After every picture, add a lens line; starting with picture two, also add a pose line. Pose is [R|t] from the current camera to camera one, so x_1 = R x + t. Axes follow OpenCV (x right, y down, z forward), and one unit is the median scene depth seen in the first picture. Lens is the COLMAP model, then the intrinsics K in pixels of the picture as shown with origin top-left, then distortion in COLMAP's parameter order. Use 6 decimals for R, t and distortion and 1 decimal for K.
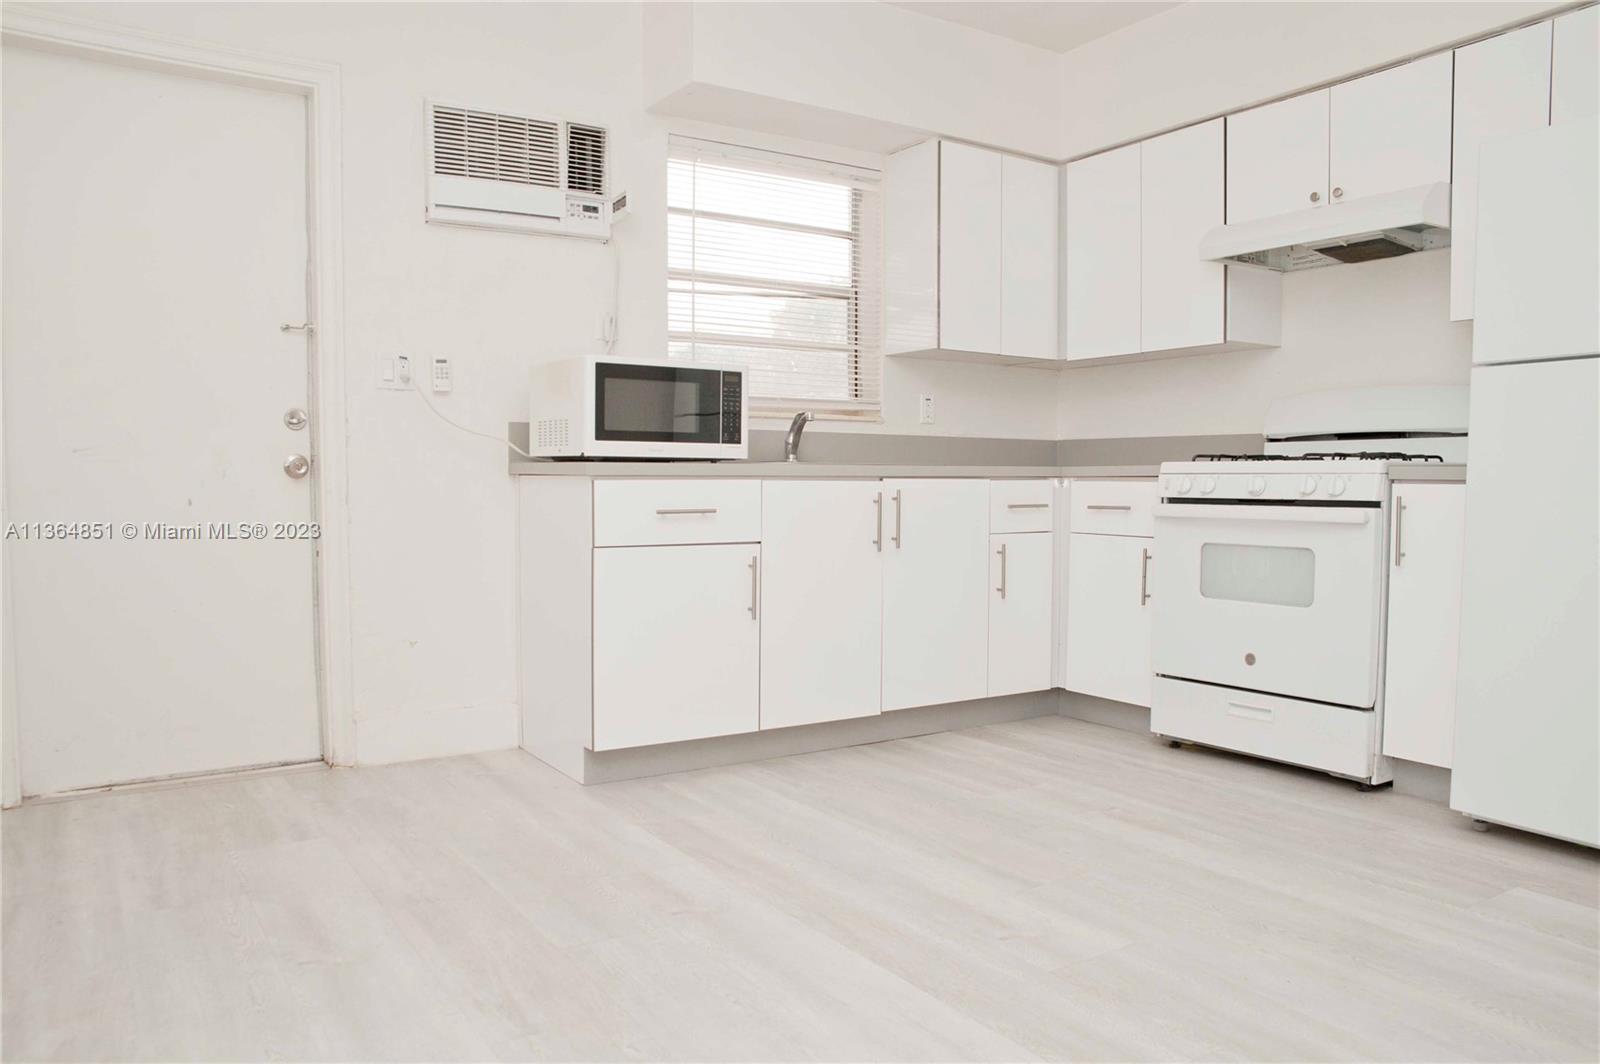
lens RADIAL K [[1111.3, 0, 793.5], [0, 1111.3, 523.1], [0, 0, 1]] dist [-0.095850, 0.067454]
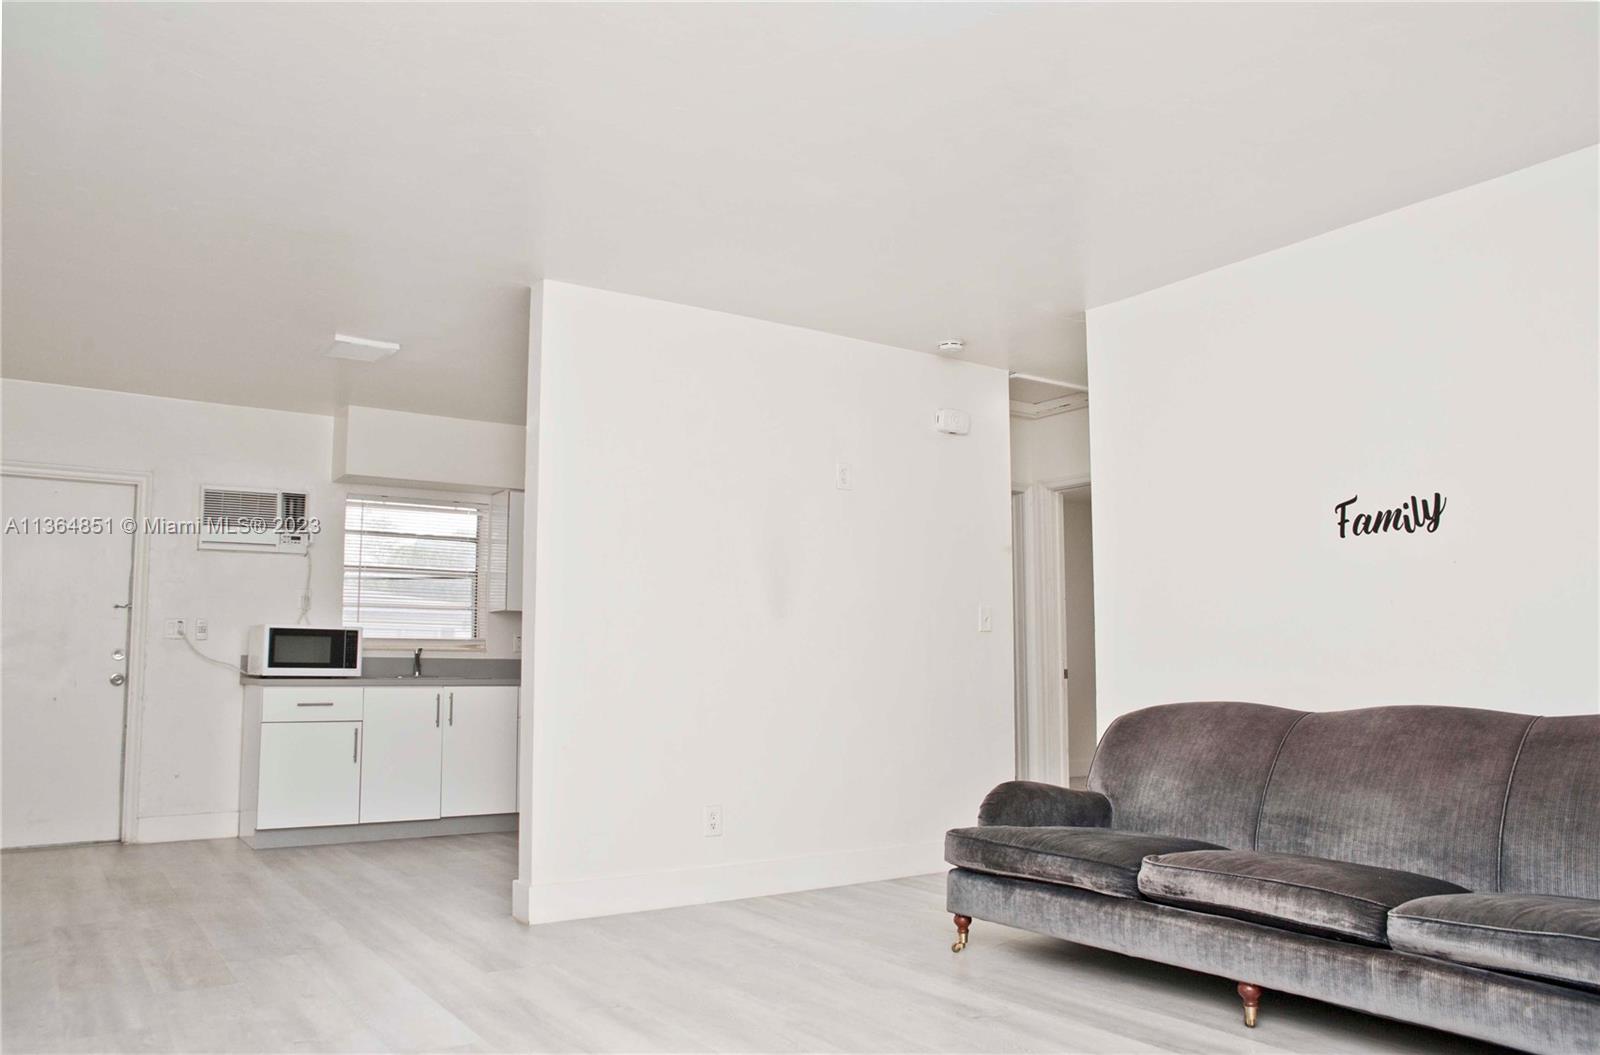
lens RADIAL K [[1111.3, 0, 789.9], [0, 1111.3, 539.6], [0, 0, 1]] dist [-0.095850, 0.067454]
pose [[0.999513, -0.001645, 0.031165, 0.590721], [0.006719, 0.986536, -0.163408, 0.020120], [-0.030477, 0.163538, 0.986066, -0.832132]]
